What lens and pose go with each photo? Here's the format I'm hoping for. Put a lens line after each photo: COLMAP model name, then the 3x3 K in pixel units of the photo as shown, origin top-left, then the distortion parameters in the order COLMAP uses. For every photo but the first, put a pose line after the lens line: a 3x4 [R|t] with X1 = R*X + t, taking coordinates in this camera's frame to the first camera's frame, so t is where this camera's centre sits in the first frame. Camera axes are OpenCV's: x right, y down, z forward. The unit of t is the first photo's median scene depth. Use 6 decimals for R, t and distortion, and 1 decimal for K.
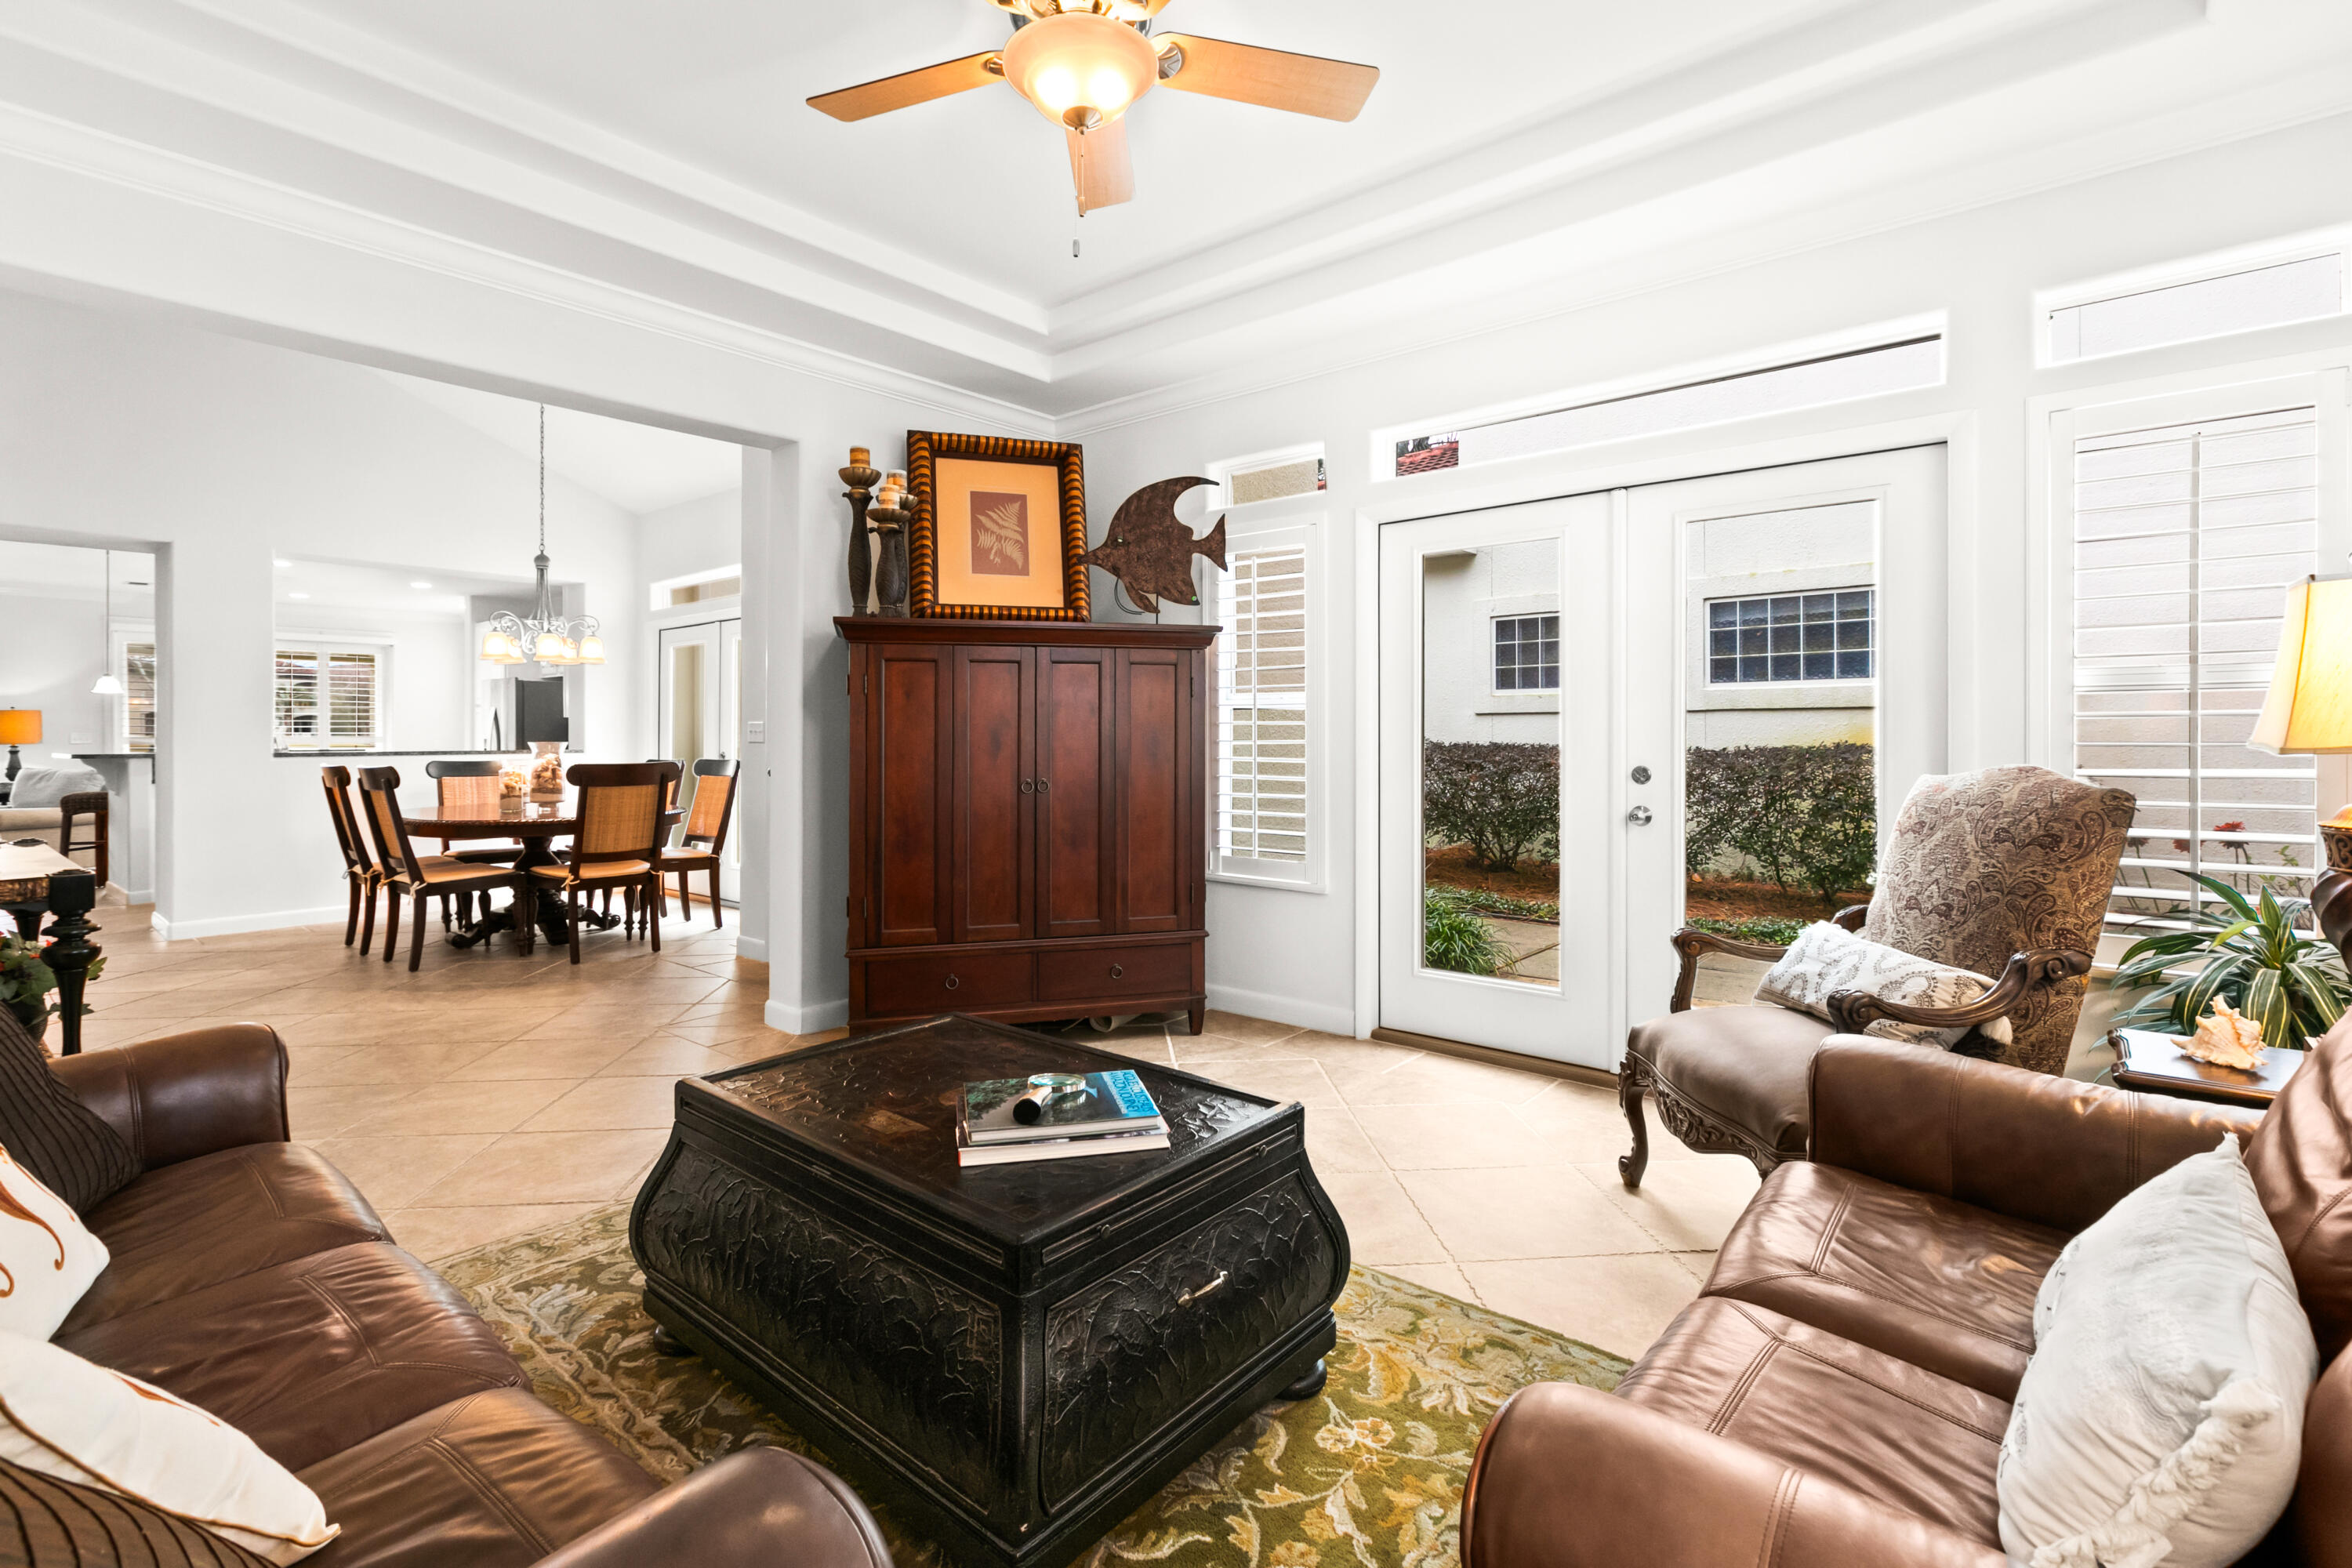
lens RADIAL K [[1053.5, 0, 1178.1], [0, 1053.5, 722.6], [0, 0, 1]] dist [0.001826, -0.000170]
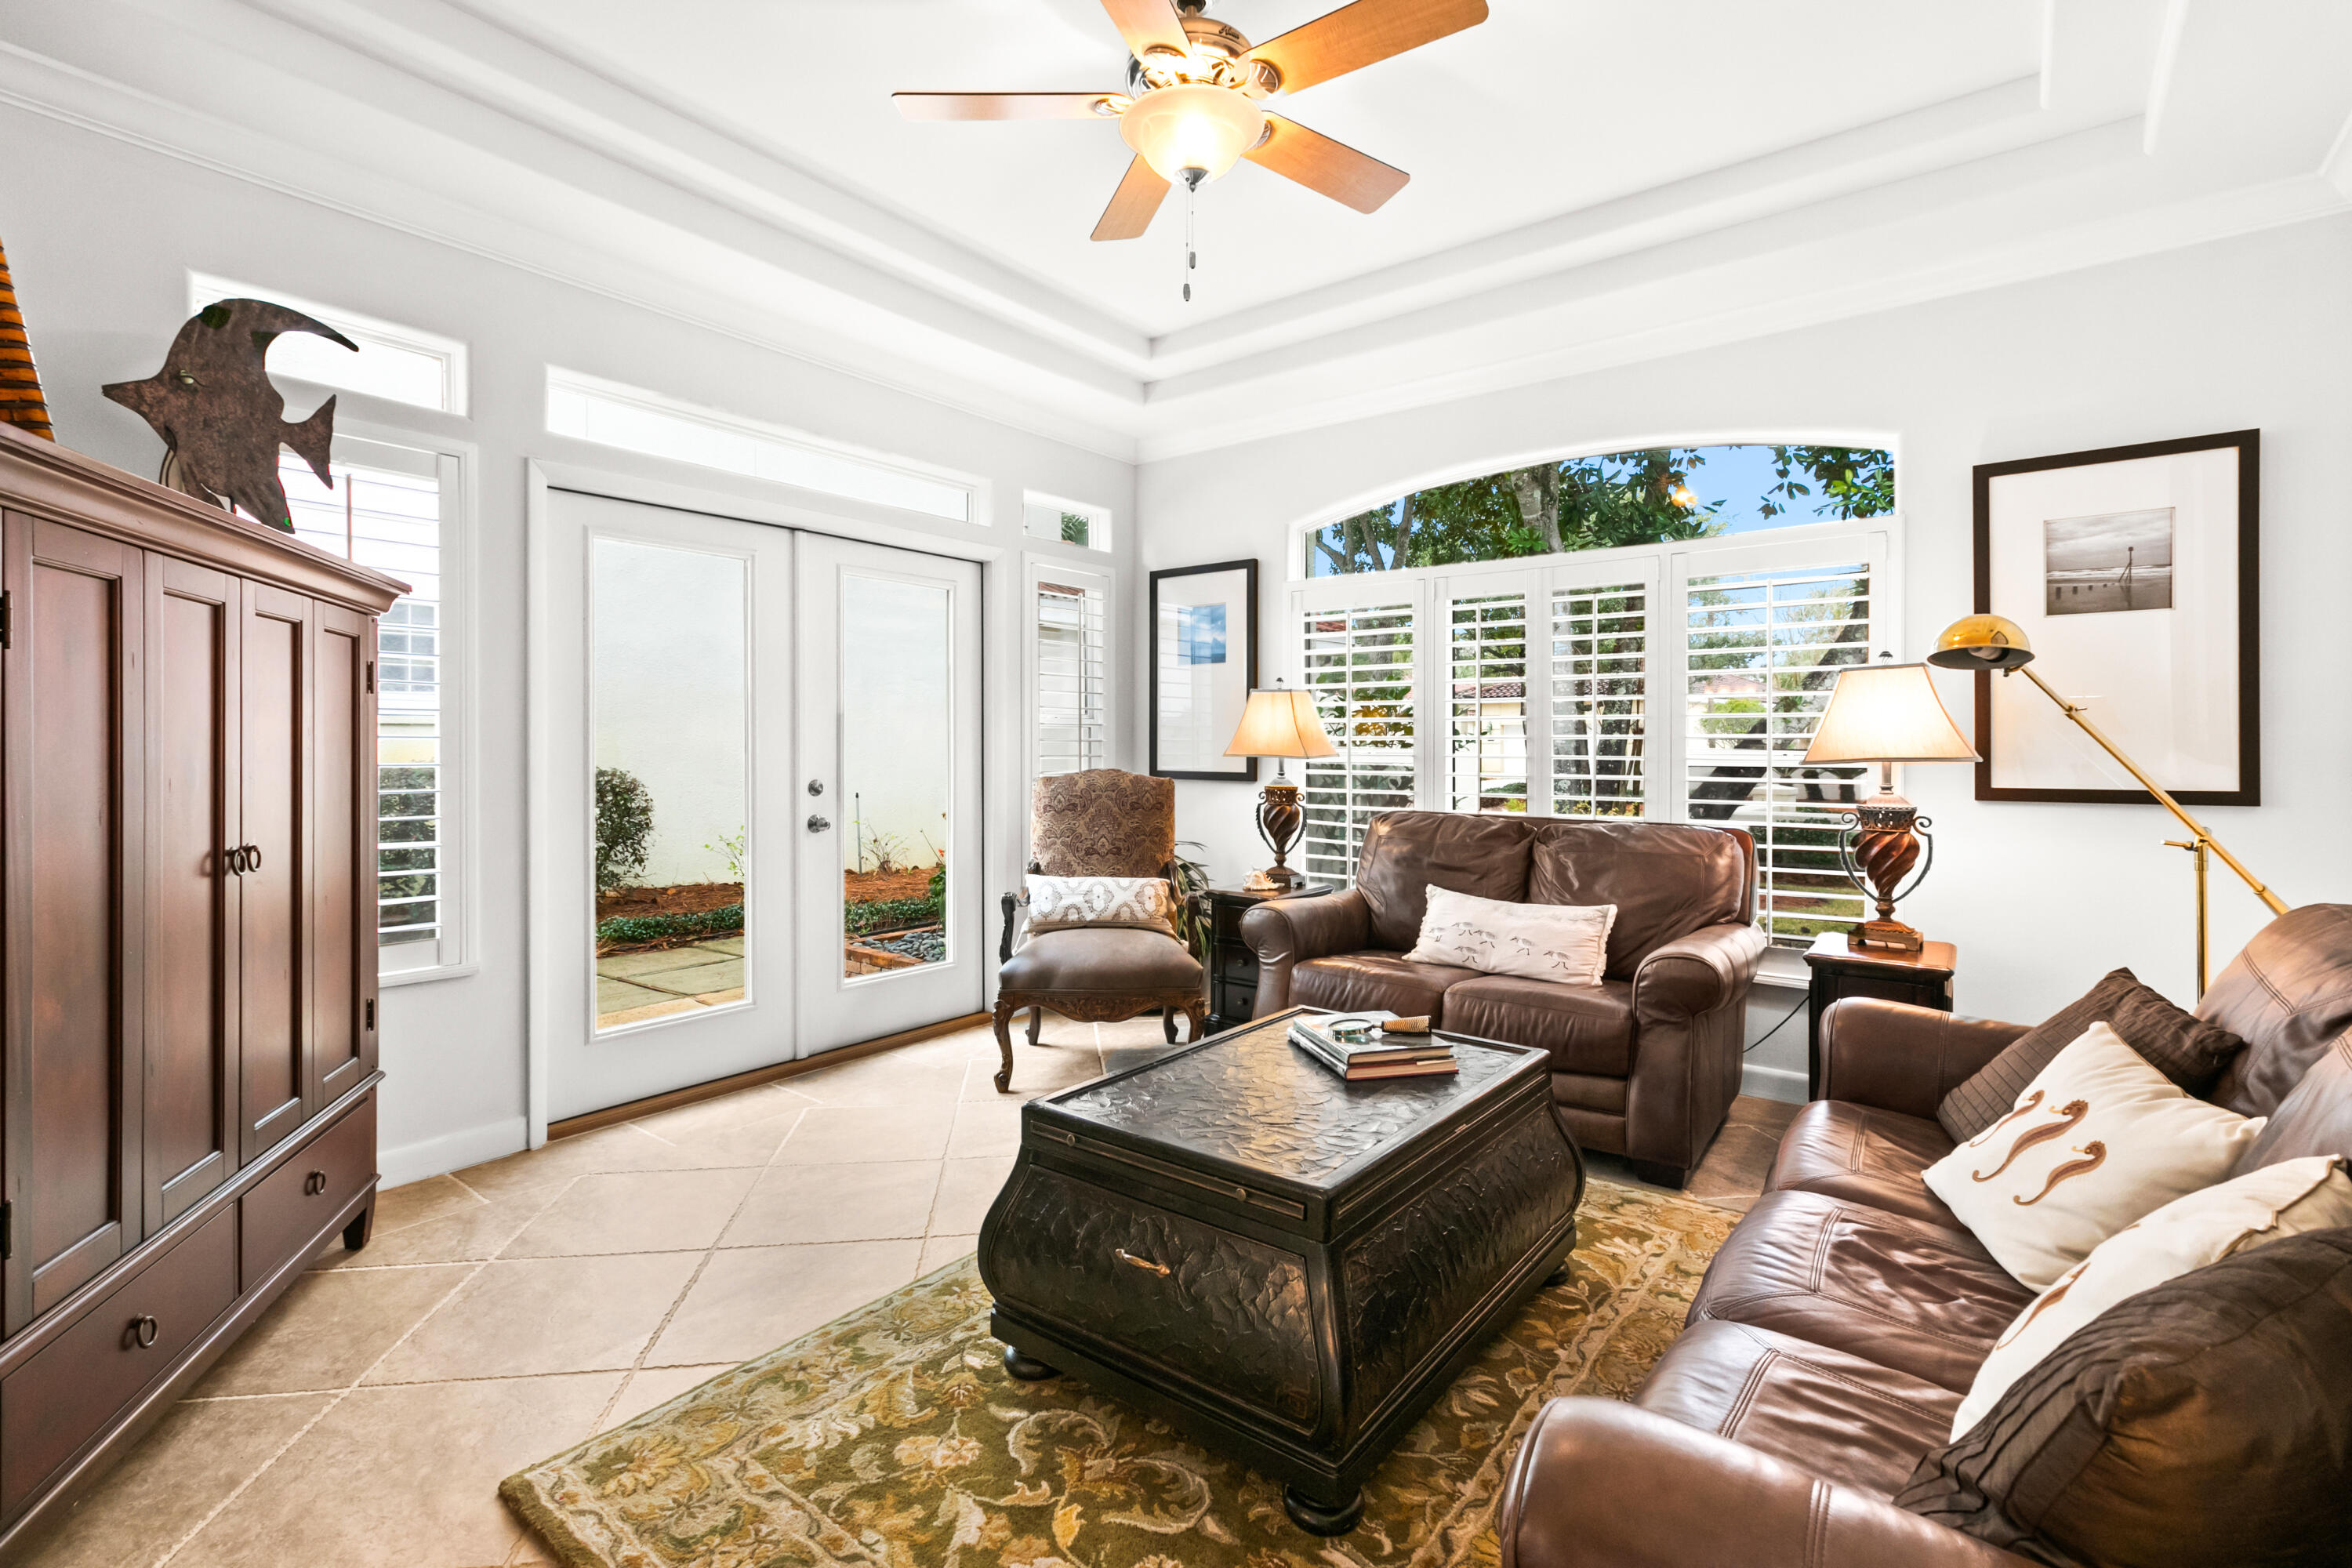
lens RADIAL K [[1053.5, 0, 1171.3], [0, 1053.5, 762.1], [0, 0, 1]] dist [0.001826, -0.000170]
pose [[-0.016465, -0.005762, 0.999848, -0.675939], [-0.002556, 0.999980, 0.005721, 0.012642], [-0.999861, -0.002461, -0.016480, 0.611684]]
